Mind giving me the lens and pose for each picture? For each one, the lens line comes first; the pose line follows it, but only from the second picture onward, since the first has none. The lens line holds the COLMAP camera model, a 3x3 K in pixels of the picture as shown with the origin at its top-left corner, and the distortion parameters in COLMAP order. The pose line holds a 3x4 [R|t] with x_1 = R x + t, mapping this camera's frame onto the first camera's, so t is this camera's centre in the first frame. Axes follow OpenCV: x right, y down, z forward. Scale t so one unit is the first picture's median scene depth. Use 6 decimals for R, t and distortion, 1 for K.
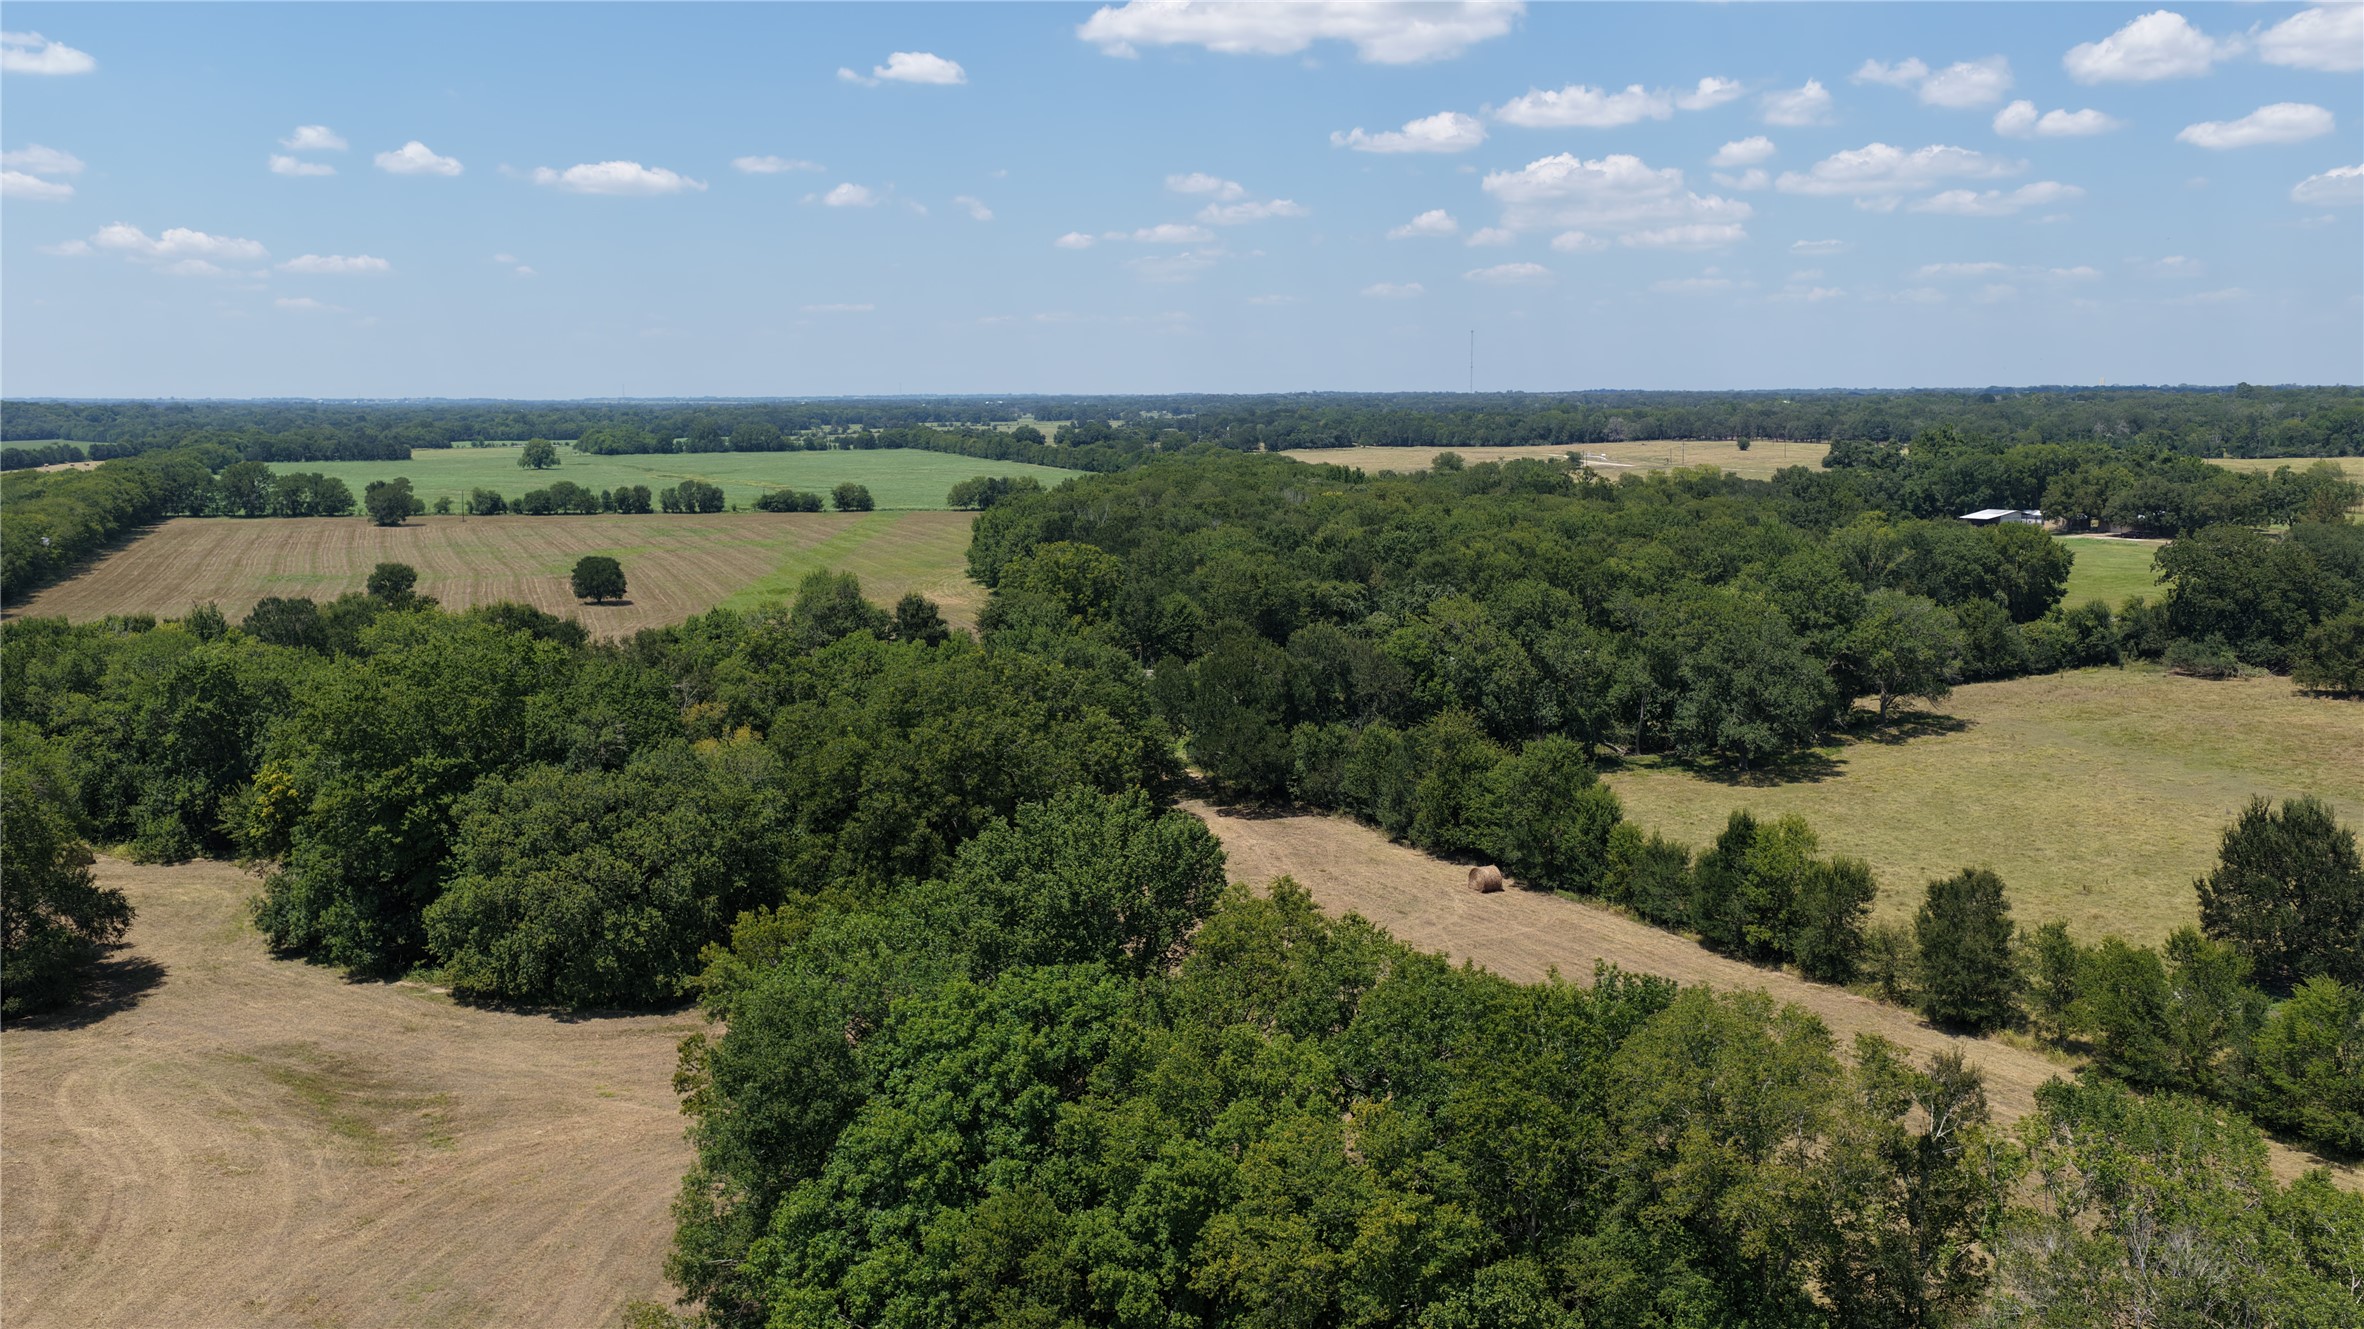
lens RADIAL K [[1961.2, 0, 1177.8], [0, 1961.2, 668.2], [0, 0, 1]] dist [-0.015362, 0.035071]
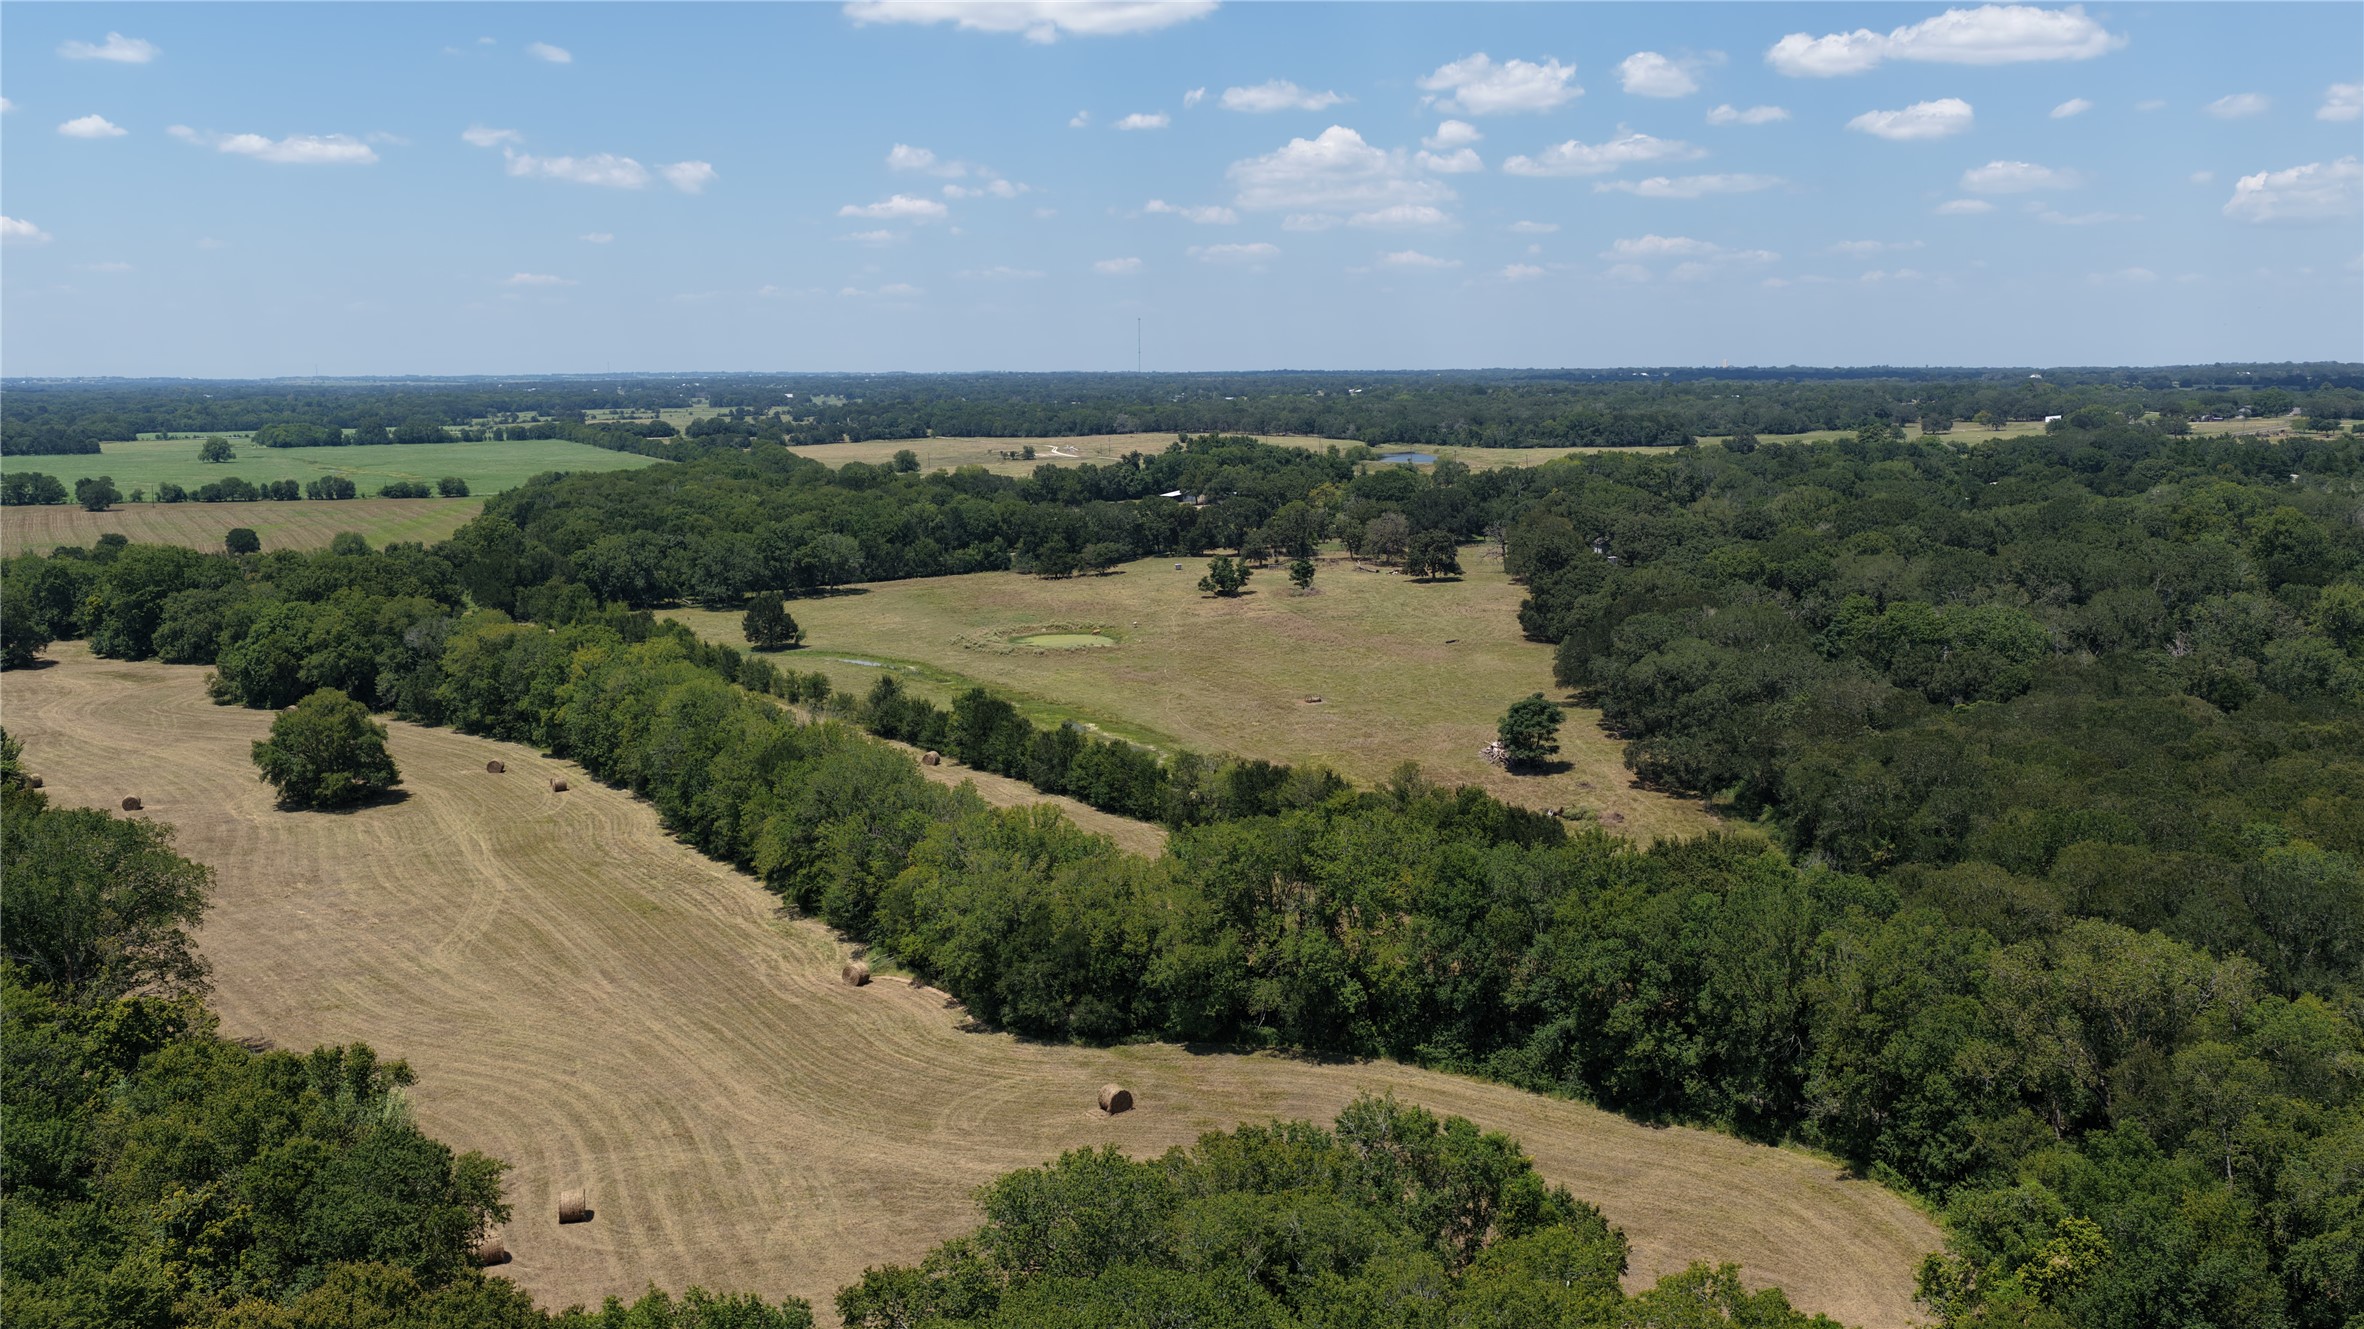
lens RADIAL K [[1961.2, 0, 1182.5], [0, 1961.2, 653.9], [0, 0, 1]] dist [-0.015362, 0.035071]
pose [[0.990632, -0.020515, 0.135010, 0.530705], [0.019756, 0.999781, 0.006959, 0.106077], [-0.135123, -0.004227, 0.990820, -1.497185]]
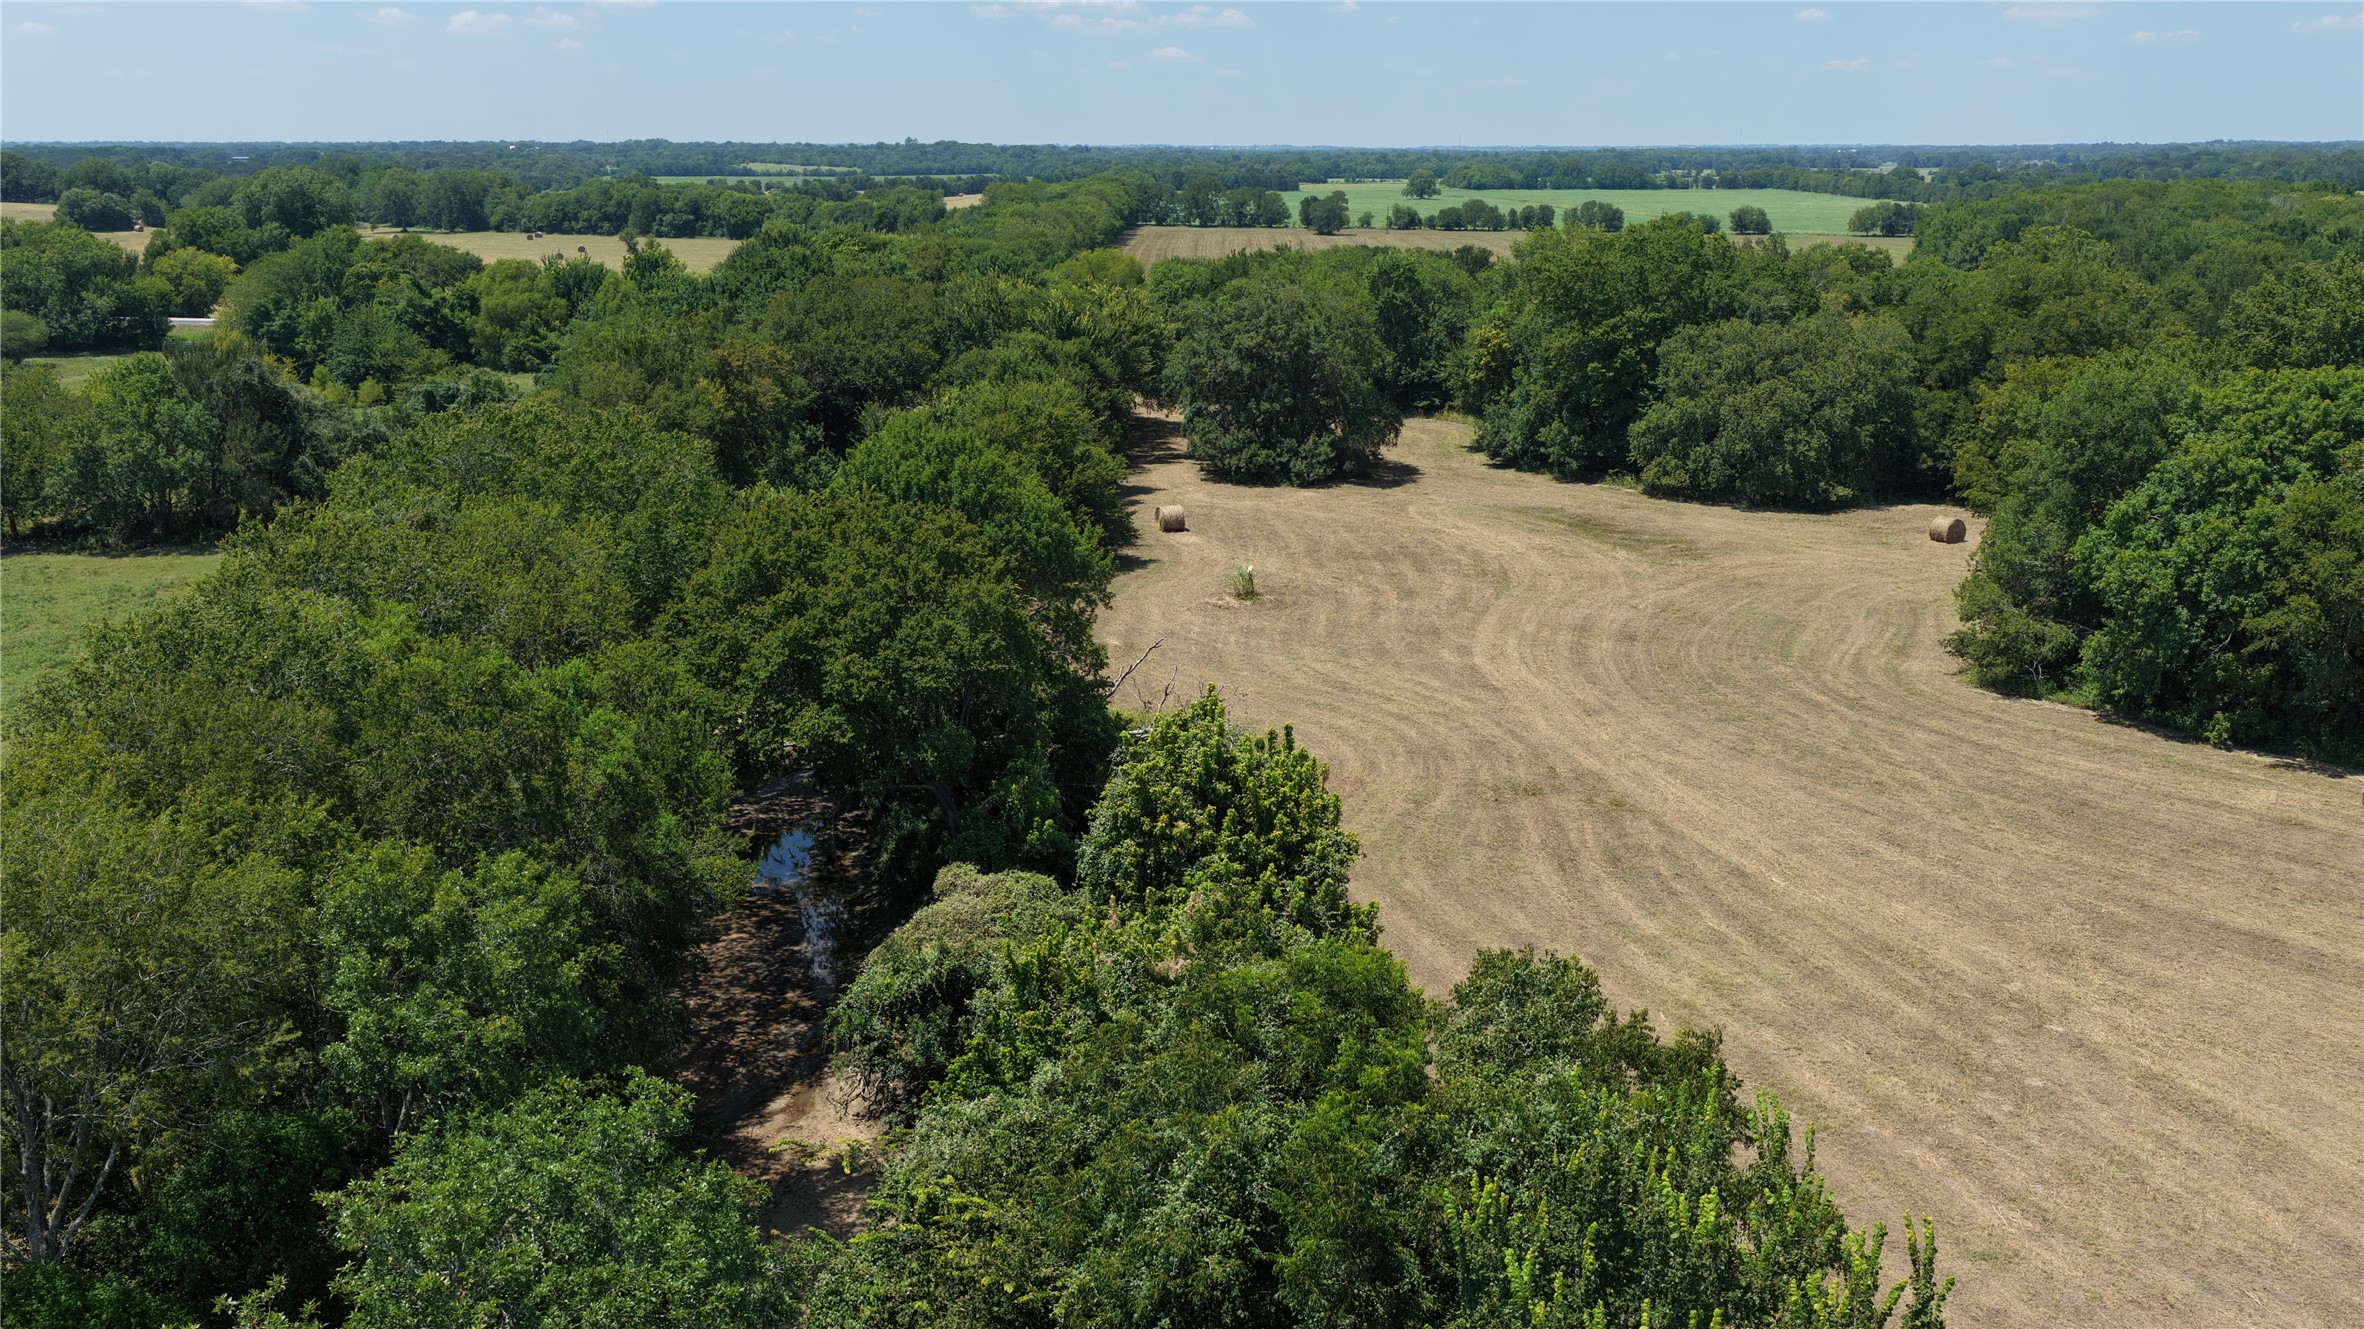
lens RADIAL K [[1961.2, 0, 1180.4], [0, 1961.2, 659.4], [0, 0, 1]] dist [-0.015362, 0.035071]
pose [[0.918388, 0.103751, -0.381837, -0.092908], [-0.058044, 0.989897, 0.129364, 0.081453], [0.391401, -0.096643, 0.915131, -0.216725]]
